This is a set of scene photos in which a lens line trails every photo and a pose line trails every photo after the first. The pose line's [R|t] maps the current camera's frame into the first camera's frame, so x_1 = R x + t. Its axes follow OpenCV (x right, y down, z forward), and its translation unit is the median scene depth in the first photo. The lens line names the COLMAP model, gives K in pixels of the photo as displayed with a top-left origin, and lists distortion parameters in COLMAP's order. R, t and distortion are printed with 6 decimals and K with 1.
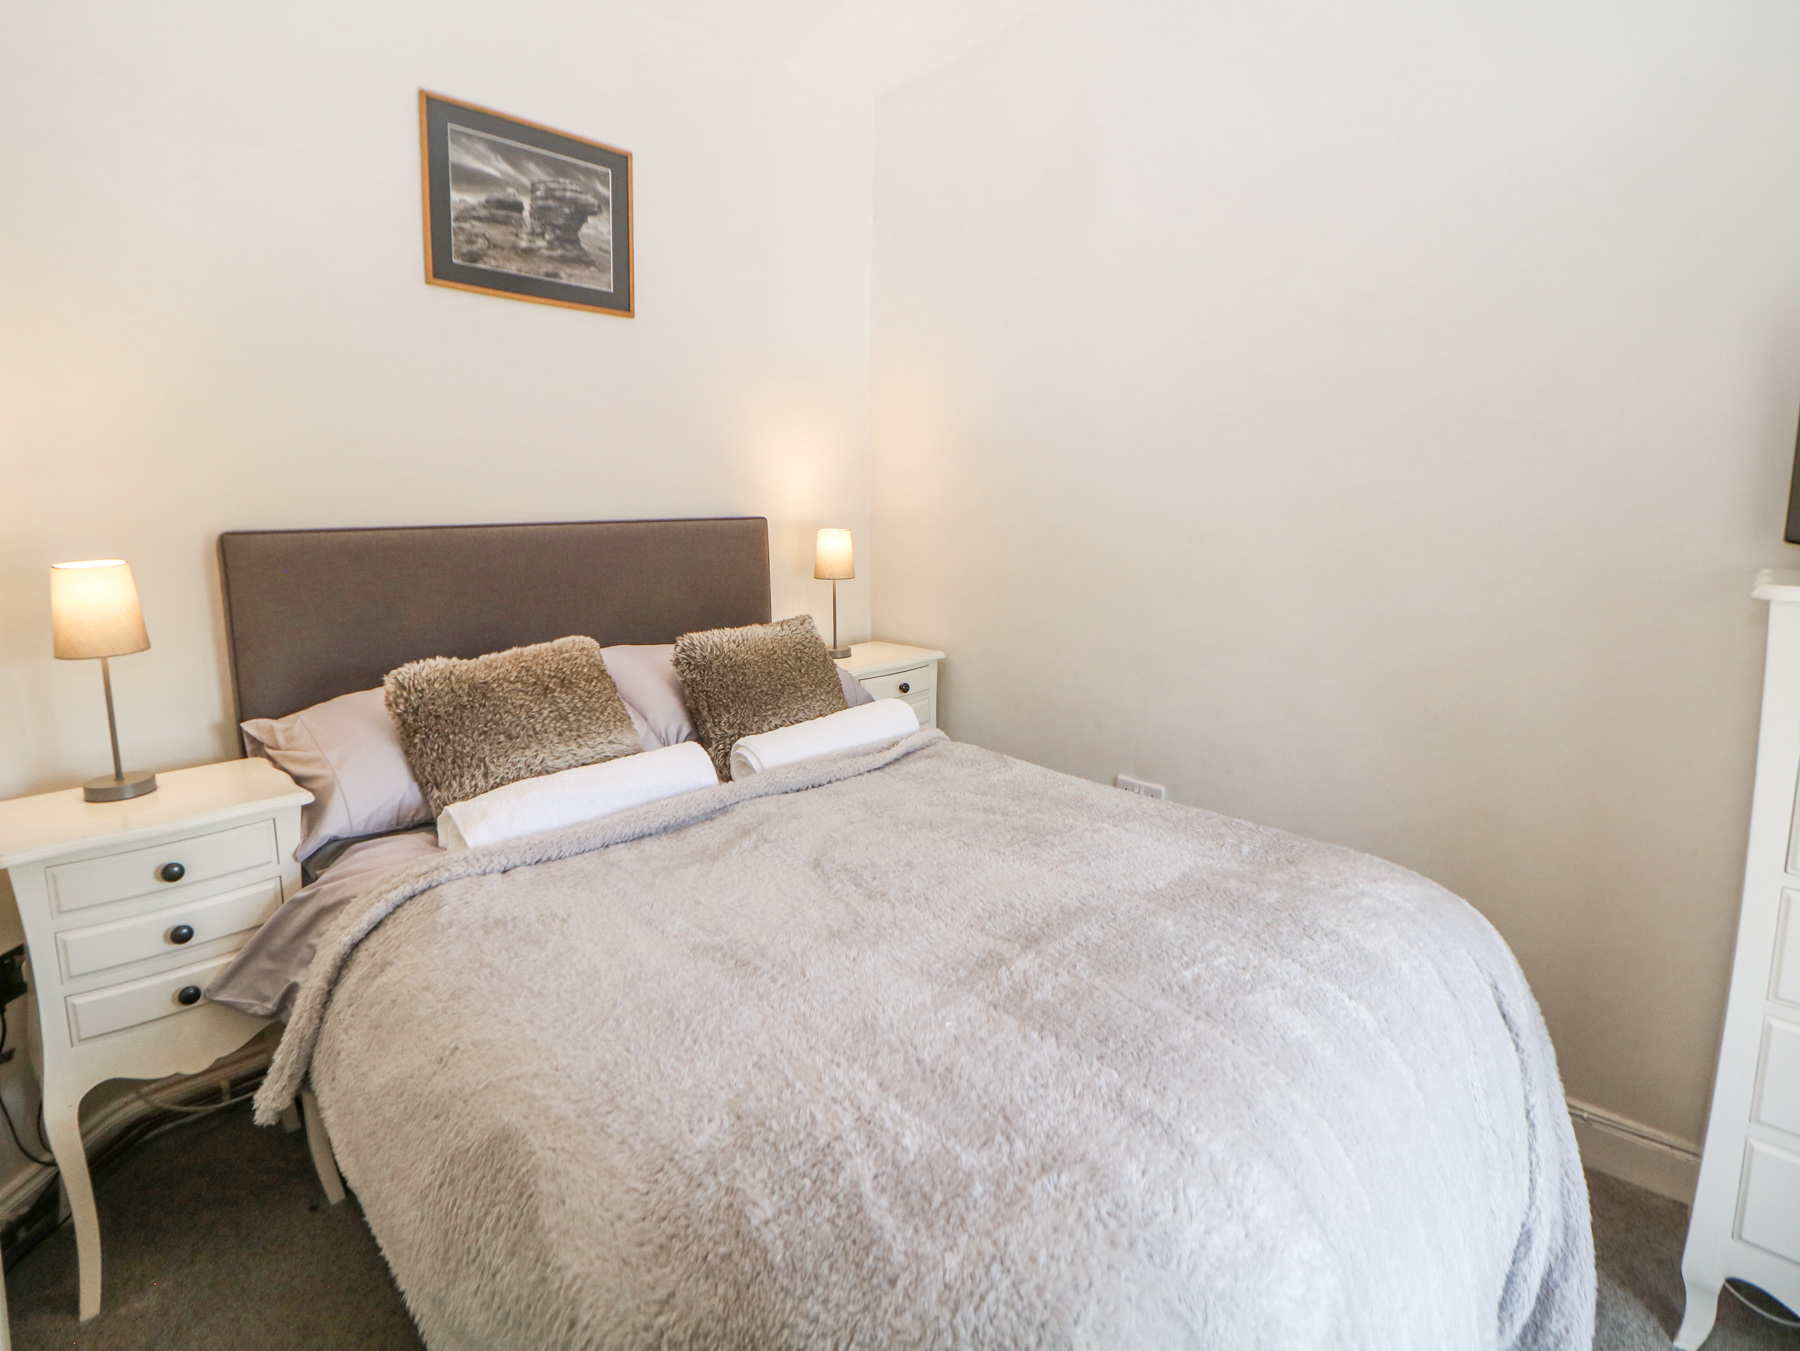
lens RADIAL K [[1029.1, 0, 900.5], [0, 1029.1, 680.7], [0, 0, 1]] dist [-0.001870, -0.001007]
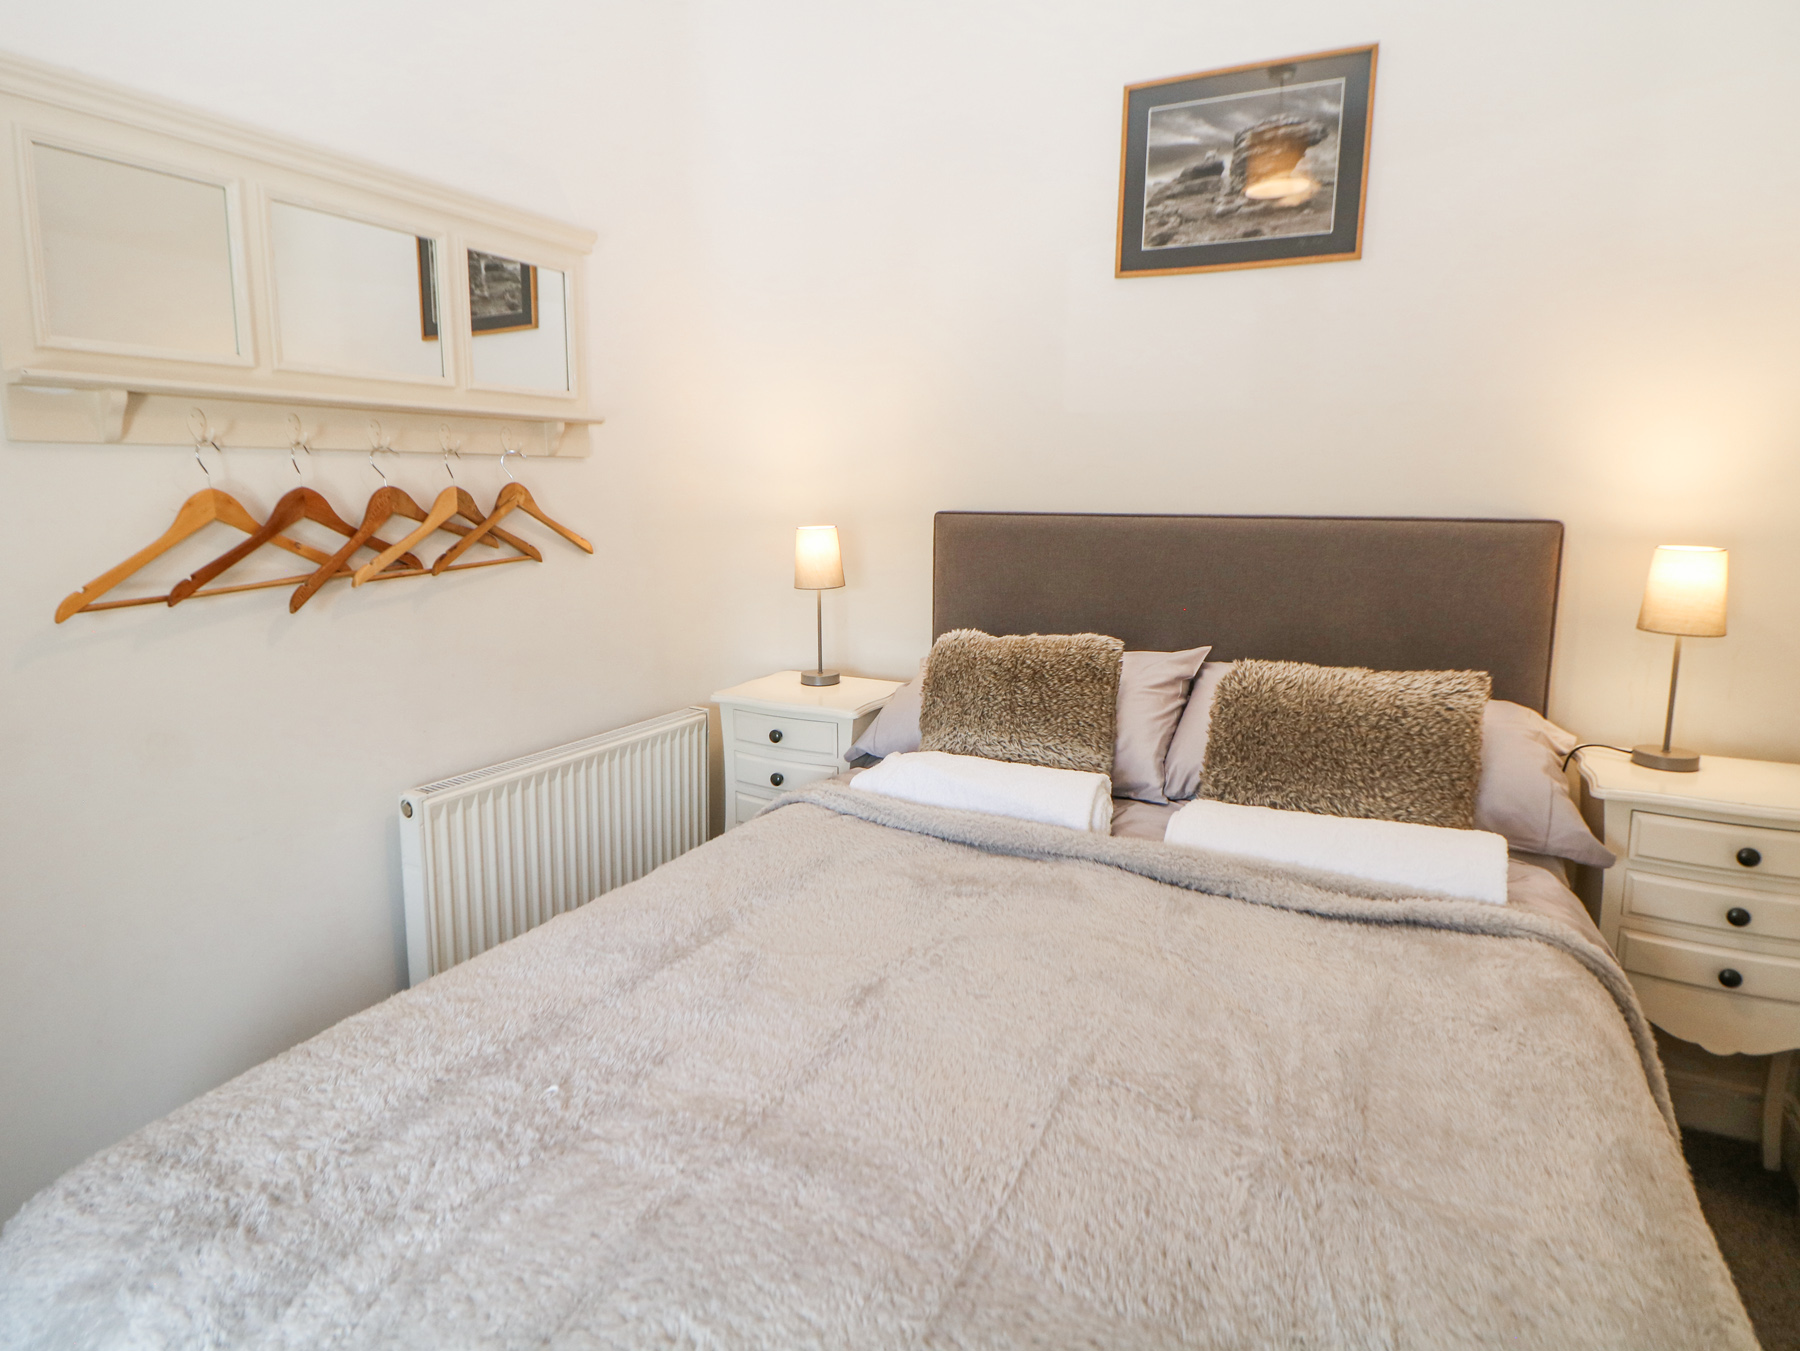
lens RADIAL K [[974.7, 0, 900.5], [0, 974.7, 662.8], [0, 0, 1]] dist [-0.007828, -0.003206]
pose [[0.217537, 0.183179, -0.958709, 0.481335], [-0.174868, 0.973654, 0.146356, -0.112108], [0.960260, 0.135809, 0.243838, 0.587854]]
